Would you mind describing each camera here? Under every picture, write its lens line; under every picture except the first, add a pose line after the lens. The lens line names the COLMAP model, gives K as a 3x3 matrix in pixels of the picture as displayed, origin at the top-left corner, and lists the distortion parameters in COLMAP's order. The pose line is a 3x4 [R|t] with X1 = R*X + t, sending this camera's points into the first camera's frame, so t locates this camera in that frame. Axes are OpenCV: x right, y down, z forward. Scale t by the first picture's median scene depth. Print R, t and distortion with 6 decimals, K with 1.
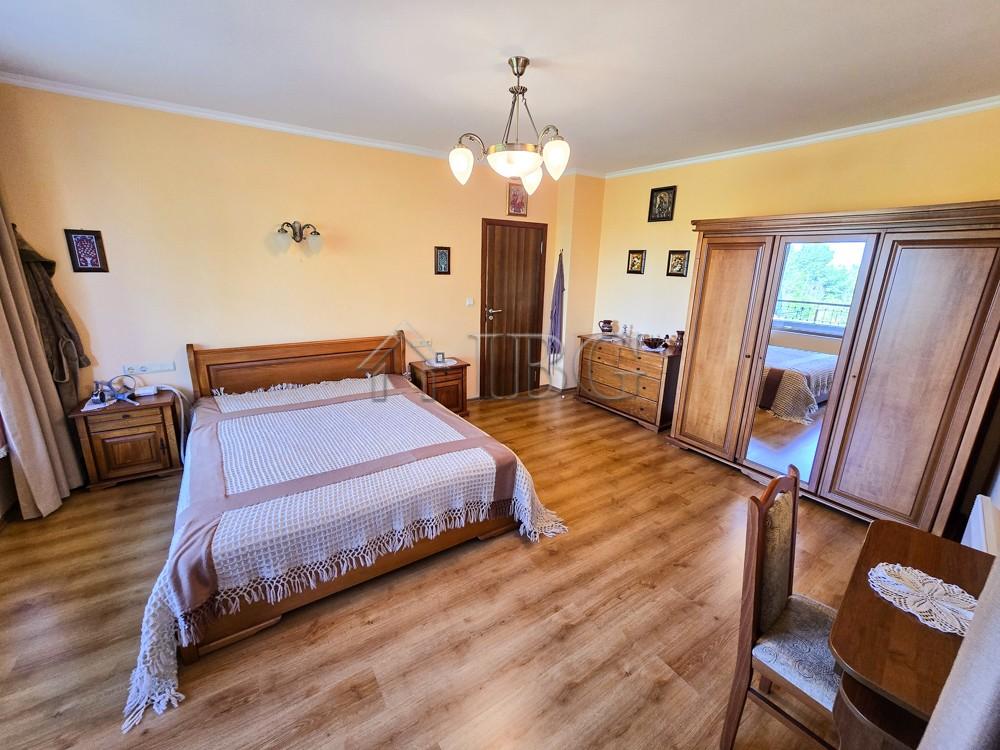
lens RADIAL K [[409.4, 0, 500.6], [0, 409.4, 369.1], [0, 0, 1]] dist [-0.002903, -0.000352]
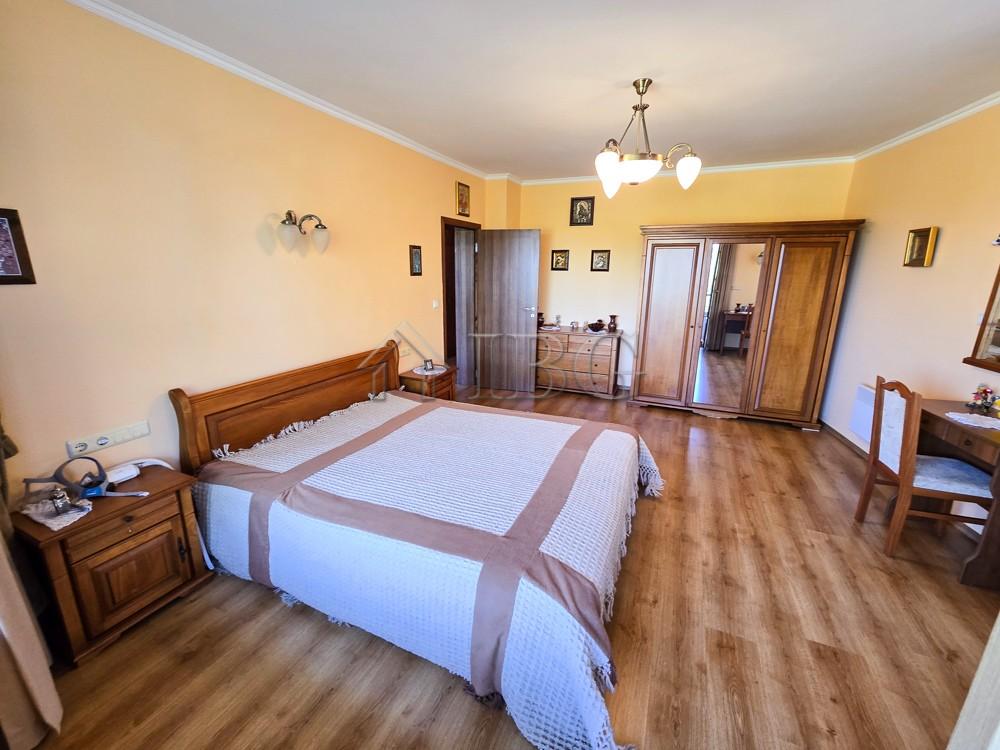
lens RADIAL K [[405.2, 0, 501.9], [0, 405.2, 370.5], [0, 0, 1]] dist [-0.001027, -0.000188]
pose [[0.845645, -0.150510, 0.512084, -0.627758], [0.150439, 0.987732, 0.041879, -0.038209], [-0.512105, 0.041622, 0.857914, 0.164599]]
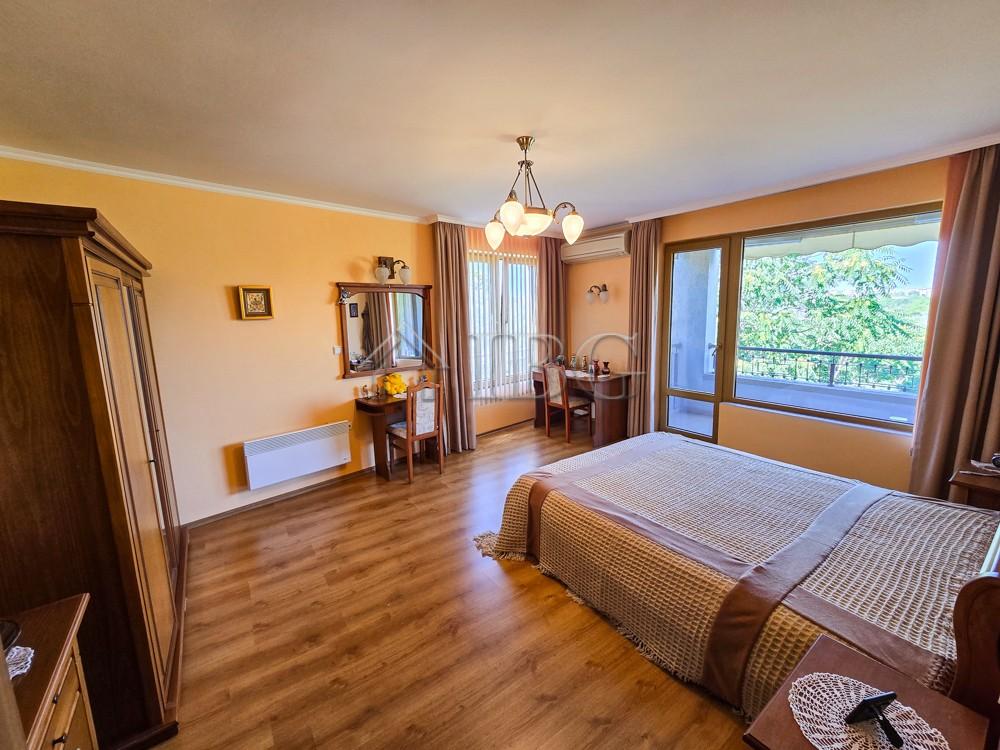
lens RADIAL K [[409.4, 0, 500.6], [0, 409.4, 369.1], [0, 0, 1]] dist [-0.002903, -0.000352]
pose [[-0.999271, 0.001718, -0.038147, 0.103629], [-0.013333, 0.920425, 0.390692, -0.393891], [0.035783, 0.390916, -0.919730, 1.480967]]
